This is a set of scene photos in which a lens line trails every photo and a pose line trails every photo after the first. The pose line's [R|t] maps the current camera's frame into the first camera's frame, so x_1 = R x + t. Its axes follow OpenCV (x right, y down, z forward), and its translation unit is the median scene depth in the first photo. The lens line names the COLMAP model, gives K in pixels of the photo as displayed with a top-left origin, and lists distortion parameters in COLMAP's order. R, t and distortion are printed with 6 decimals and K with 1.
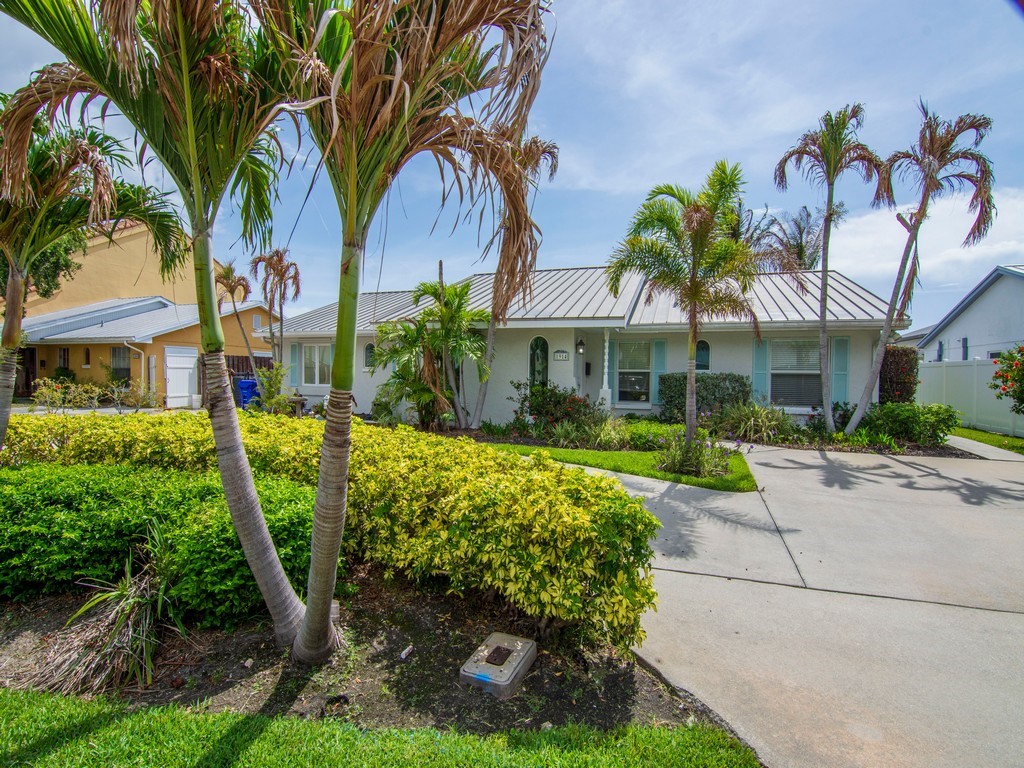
lens RADIAL K [[493.1, 0, 504.4], [0, 493.1, 389.4], [0, 0, 1]] dist [-0.003436, -0.011920]
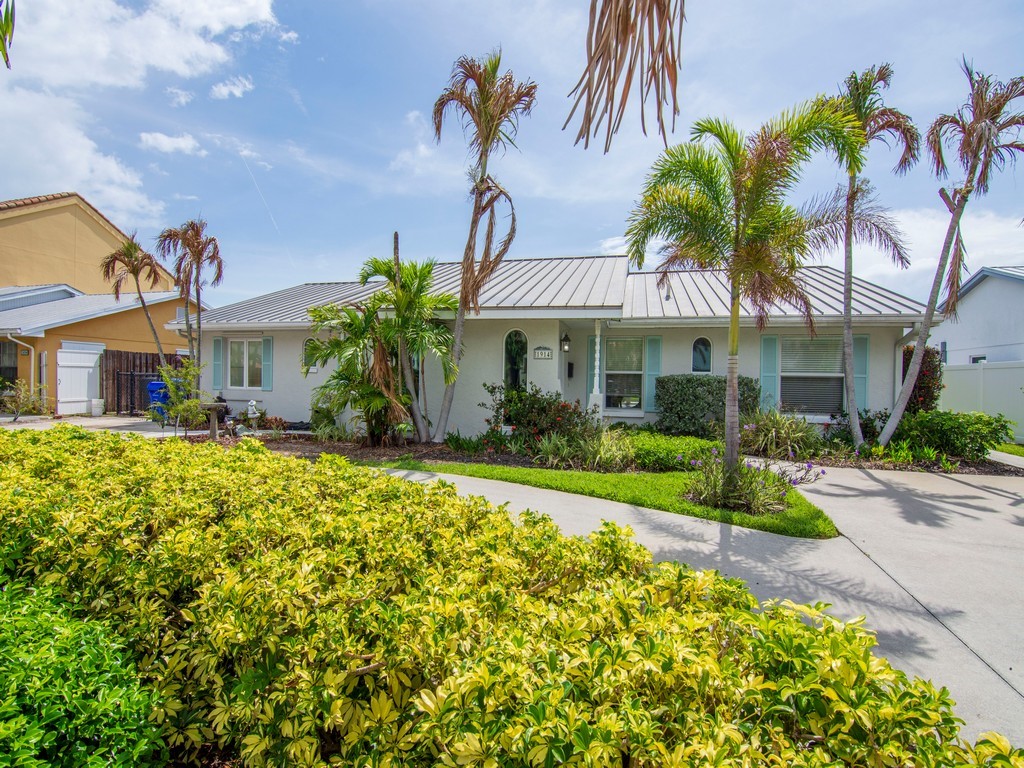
lens RADIAL K [[493.1, 0, 504.4], [0, 493.1, 389.4], [0, 0, 1]] dist [-0.003436, -0.011920]
pose [[0.996044, 0.003268, 0.088805, -0.024675], [-0.002484, 0.999957, -0.008934, -0.000014], [-0.088831, 0.008678, 0.996009, 0.189114]]
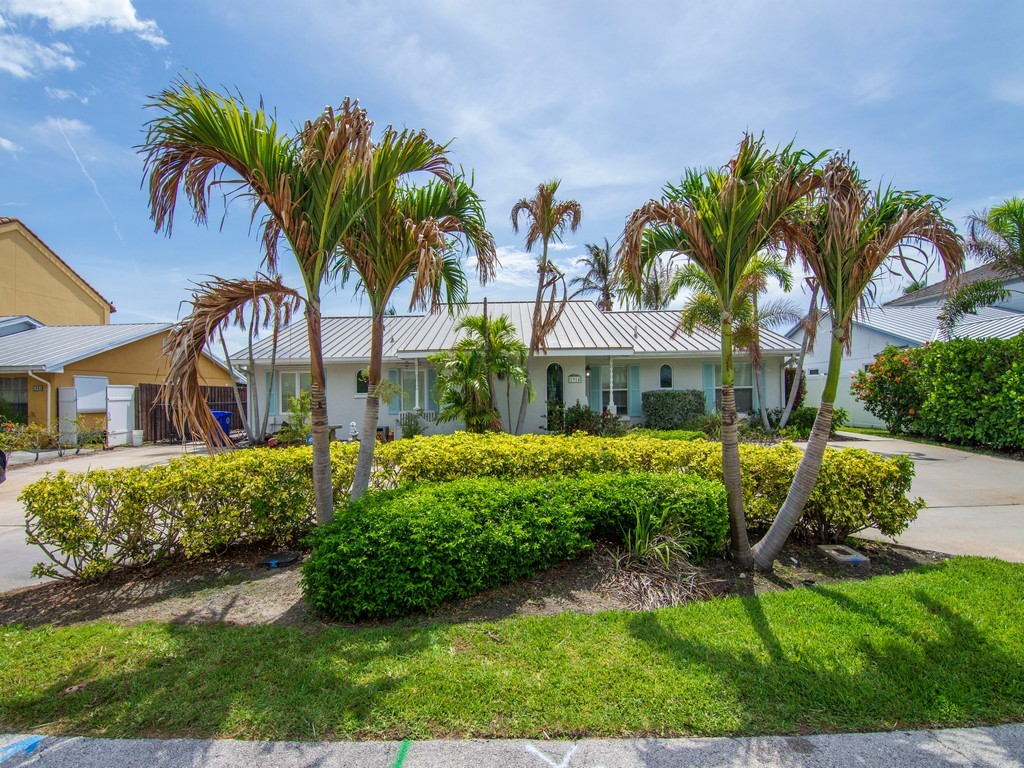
lens RADIAL K [[493.1, 0, 504.4], [0, 493.1, 389.4], [0, 0, 1]] dist [-0.003436, -0.011920]
pose [[0.945511, -0.026440, 0.324516, -0.461538], [0.040062, 0.998571, -0.035367, -0.007475], [-0.323117, 0.046440, 0.945219, -0.080491]]
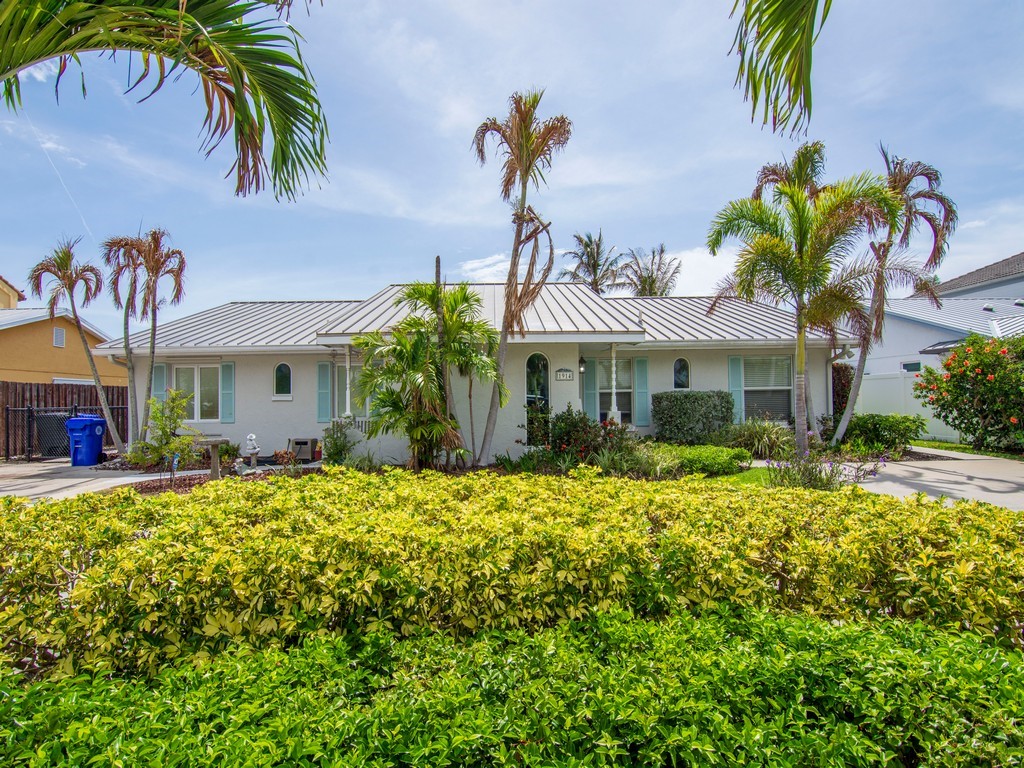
lens RADIAL K [[493.1, 0, 504.4], [0, 493.1, 389.4], [0, 0, 1]] dist [-0.003436, -0.011920]
pose [[0.934819, -0.020078, 0.354556, -0.314829], [0.038366, 0.998267, -0.044626, -0.007715], [-0.353046, 0.055321, 0.933969, 0.229547]]
